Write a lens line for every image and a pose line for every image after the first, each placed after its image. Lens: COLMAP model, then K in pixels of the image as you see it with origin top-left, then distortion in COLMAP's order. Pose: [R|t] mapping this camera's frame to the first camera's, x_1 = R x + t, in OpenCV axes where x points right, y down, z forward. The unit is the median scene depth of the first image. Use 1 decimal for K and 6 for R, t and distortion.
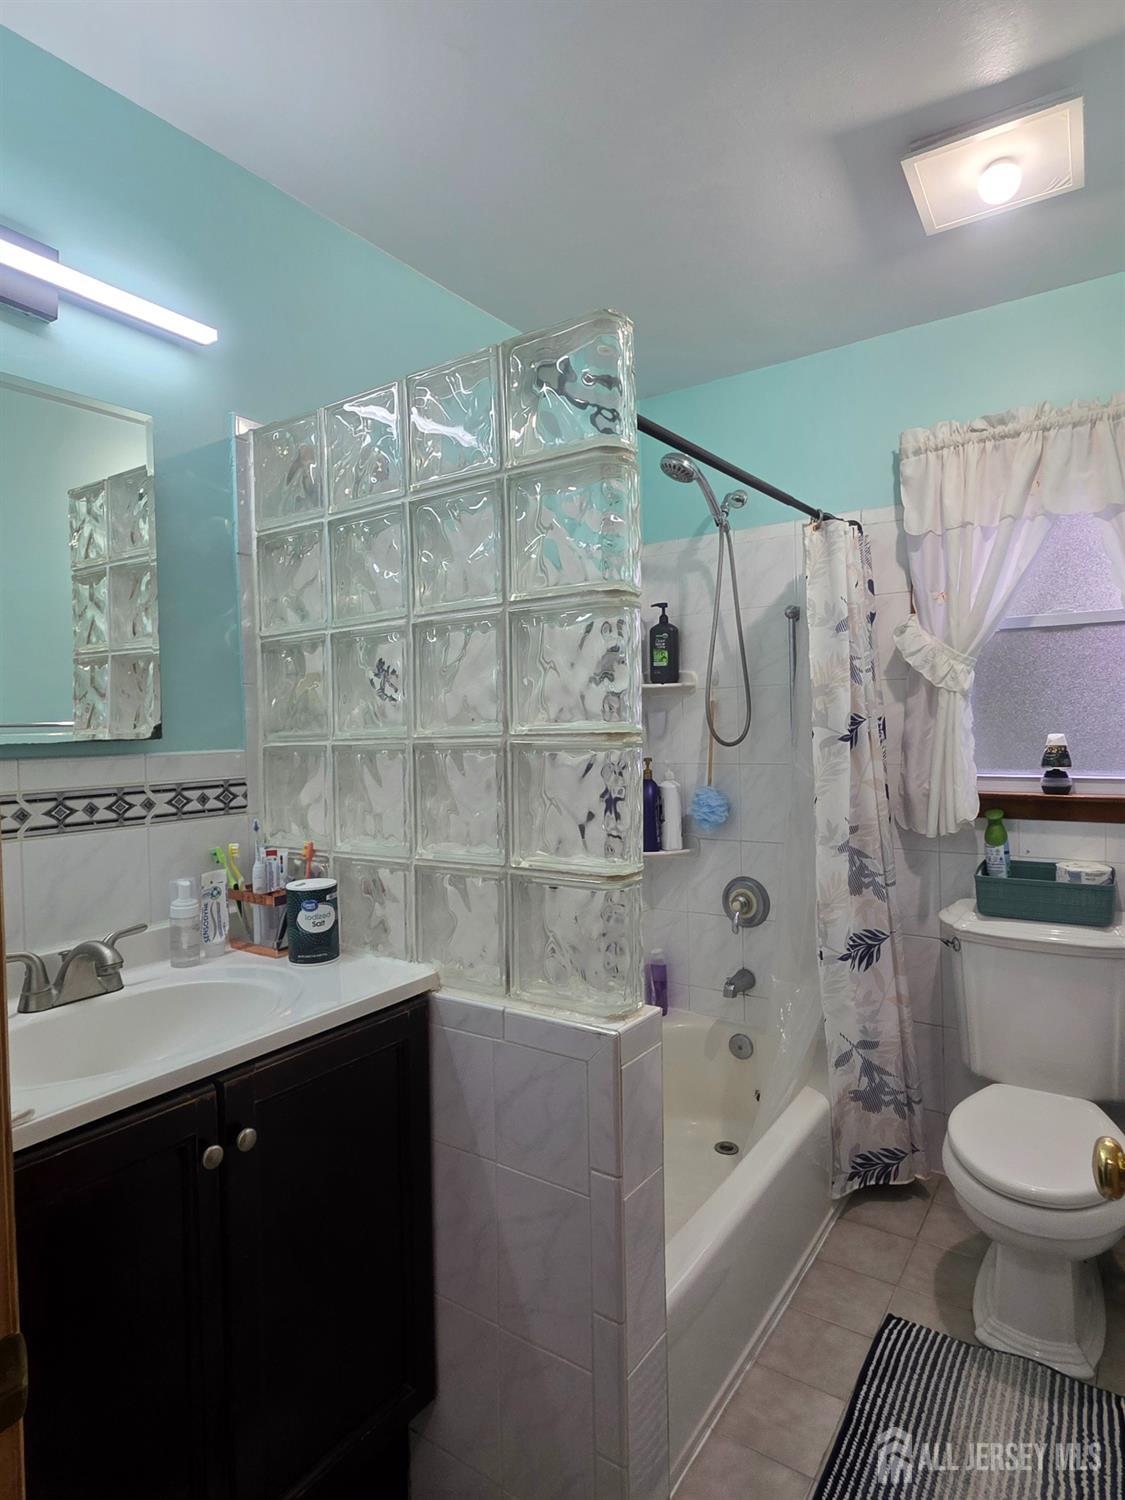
lens RADIAL K [[839.1, 0, 561.9], [0, 839.1, 748.6], [0, 0, 1]] dist [0.005519, -0.001251]
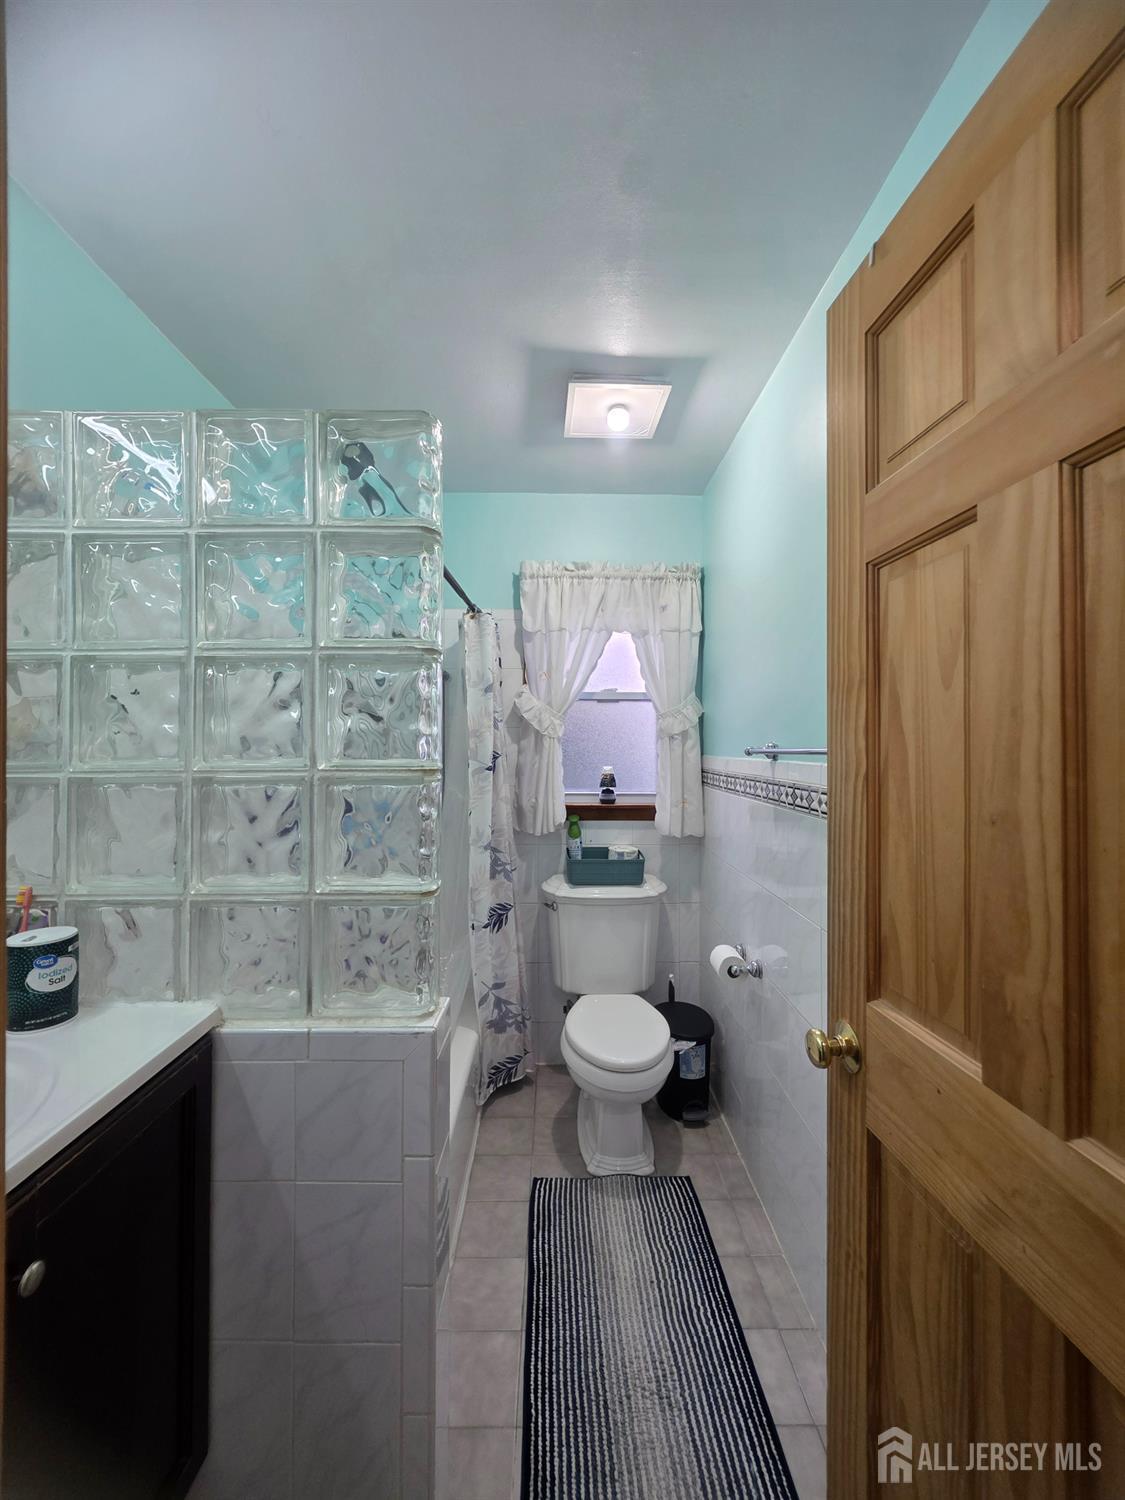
lens RADIAL K [[599.8, 0, 558.8], [0, 599.8, 748.9], [0, 0, 1]] dist [0.002564, -0.001321]
pose [[0.823243, 0.023212, 0.567214, -0.164857], [-0.003378, 0.999346, -0.035994, -0.011048], [-0.567679, 0.027716, 0.822784, 0.128509]]
